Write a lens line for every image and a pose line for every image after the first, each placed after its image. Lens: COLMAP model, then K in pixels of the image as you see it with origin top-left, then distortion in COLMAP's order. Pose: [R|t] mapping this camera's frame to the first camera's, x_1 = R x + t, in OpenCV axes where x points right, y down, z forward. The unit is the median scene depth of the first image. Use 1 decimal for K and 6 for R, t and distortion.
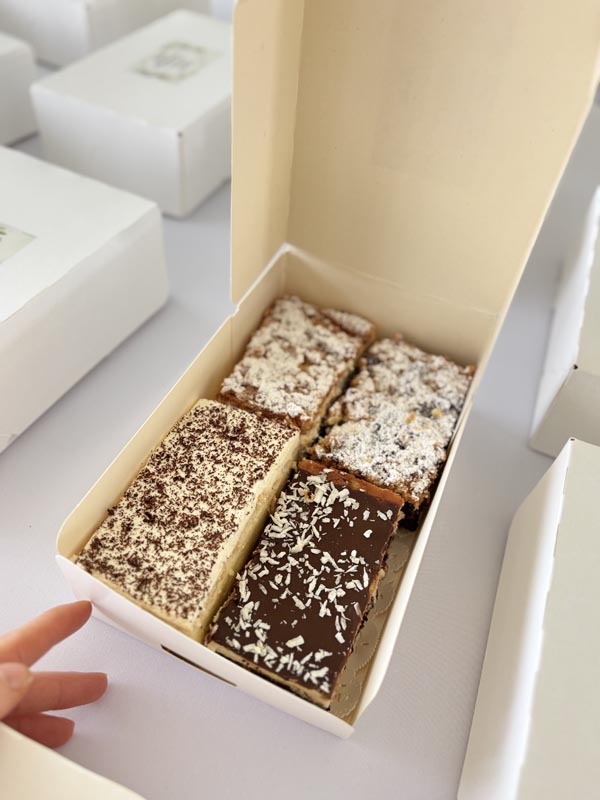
lens RADIAL K [[641.4, 0, 296.6], [0, 641.4, 398.0], [0, 0, 1]] dist [0.017715, -0.000719]
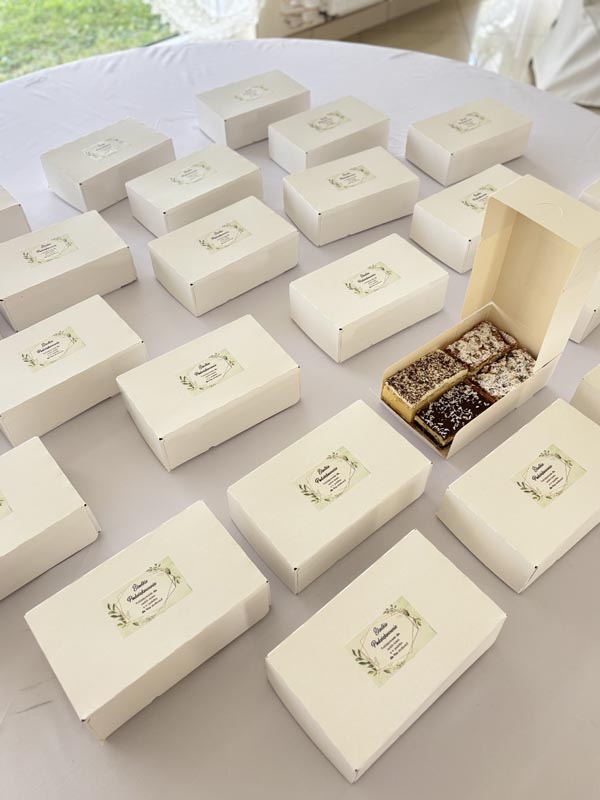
lens RADIAL K [[641.4, 0, 302.1], [0, 641.4, 397.7], [0, 0, 1]] dist [0.017715, -0.000719]
pose [[0.874409, 0.302993, -0.378952, 0.465399], [-0.293250, 0.952273, 0.084738, 0.143046], [0.386541, 0.037032, 0.921528, -1.841190]]
